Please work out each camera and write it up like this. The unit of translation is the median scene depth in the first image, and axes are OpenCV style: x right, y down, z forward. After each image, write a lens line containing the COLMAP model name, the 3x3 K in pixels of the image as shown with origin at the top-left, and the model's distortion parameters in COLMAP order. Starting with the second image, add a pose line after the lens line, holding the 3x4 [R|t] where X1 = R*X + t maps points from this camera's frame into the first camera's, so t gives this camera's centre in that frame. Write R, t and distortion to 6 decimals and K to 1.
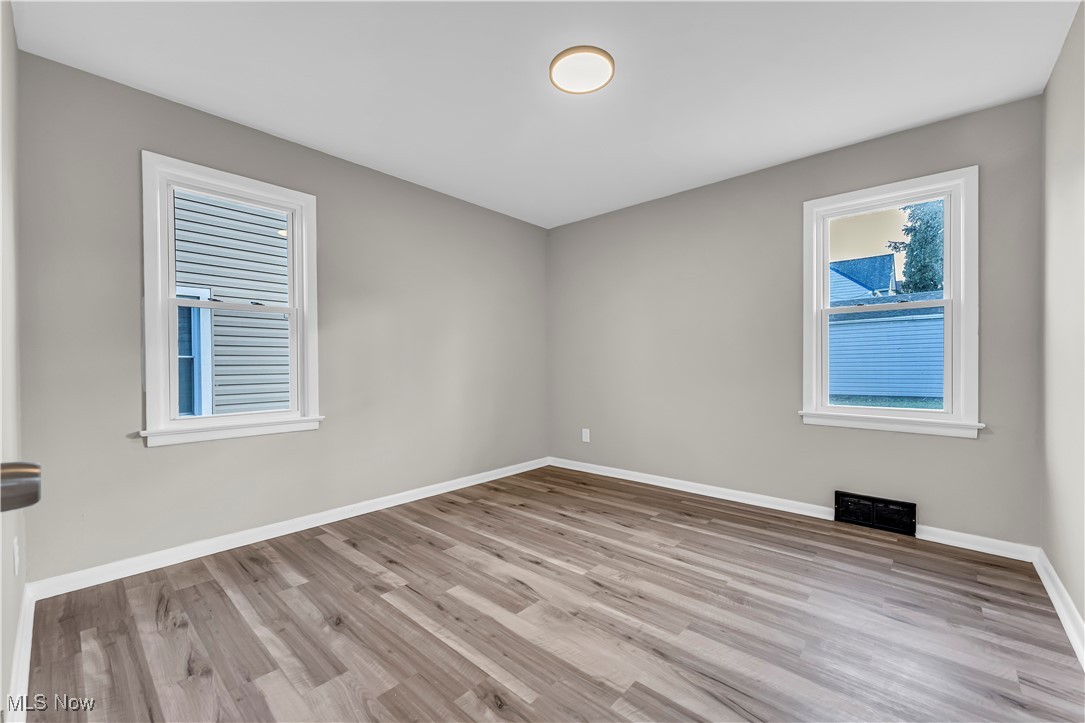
lens RADIAL K [[438.2, 0, 538.8], [0, 438.2, 367.5], [0, 0, 1]] dist [0.001544, 0.000054]
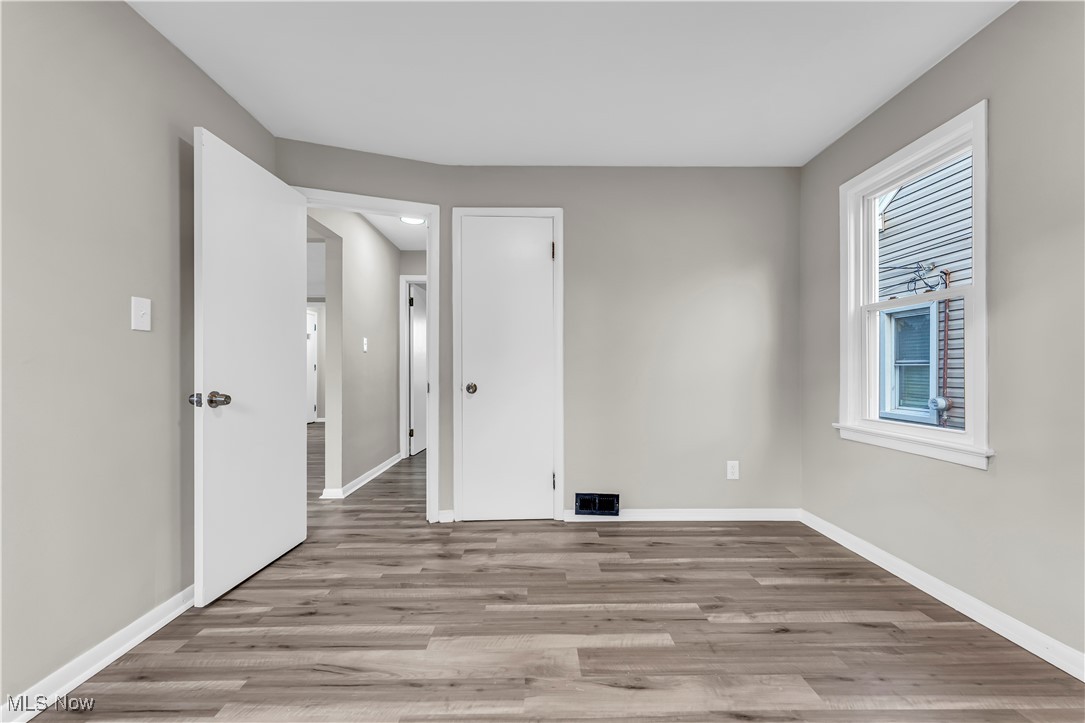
lens RADIAL K [[438.2, 0, 538.5], [0, 438.2, 366.3], [0, 0, 1]] dist [0.001544, 0.000054]
pose [[-0.730669, 0.000039, -0.682731, 0.634276], [0.000319, 1.000000, -0.000284, -0.014262], [0.682731, -0.000426, -0.730669, 1.644529]]
